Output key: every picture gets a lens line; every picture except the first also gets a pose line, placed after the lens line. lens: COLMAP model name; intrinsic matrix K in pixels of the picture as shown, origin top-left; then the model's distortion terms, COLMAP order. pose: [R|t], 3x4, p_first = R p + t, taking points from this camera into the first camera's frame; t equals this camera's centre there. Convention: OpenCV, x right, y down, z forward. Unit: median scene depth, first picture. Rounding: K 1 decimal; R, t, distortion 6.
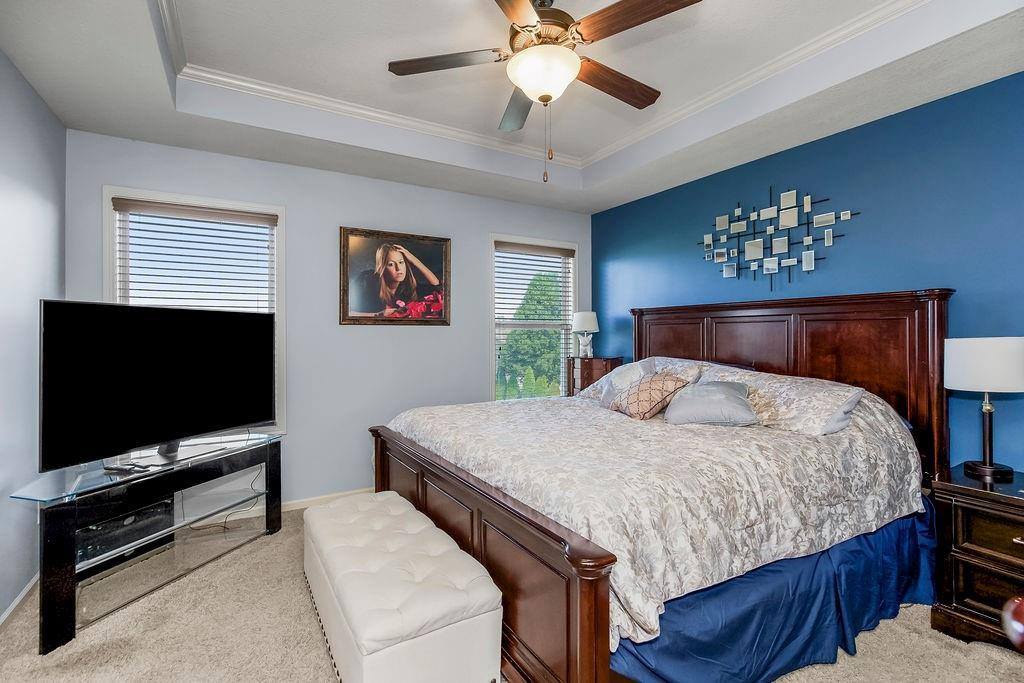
lens RADIAL K [[470.2, 0, 516.3], [0, 470.2, 337.9], [0, 0, 1]] dist [-0.023608, 0.008884]
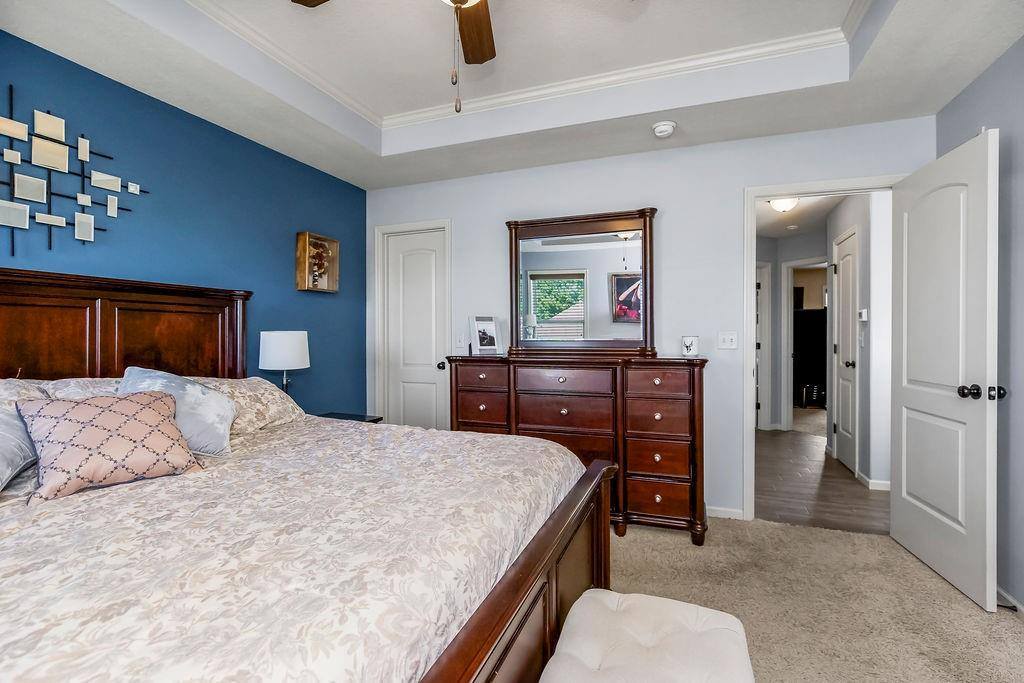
lens RADIAL K [[470.2, 0, 516.3], [0, 470.2, 337.9], [0, 0, 1]] dist [-0.023608, 0.008884]
pose [[-0.613176, -0.016948, 0.789764, -0.379689], [-0.011845, 0.999855, 0.012260, -0.006551], [-0.789857, -0.001837, -0.613288, 0.910475]]
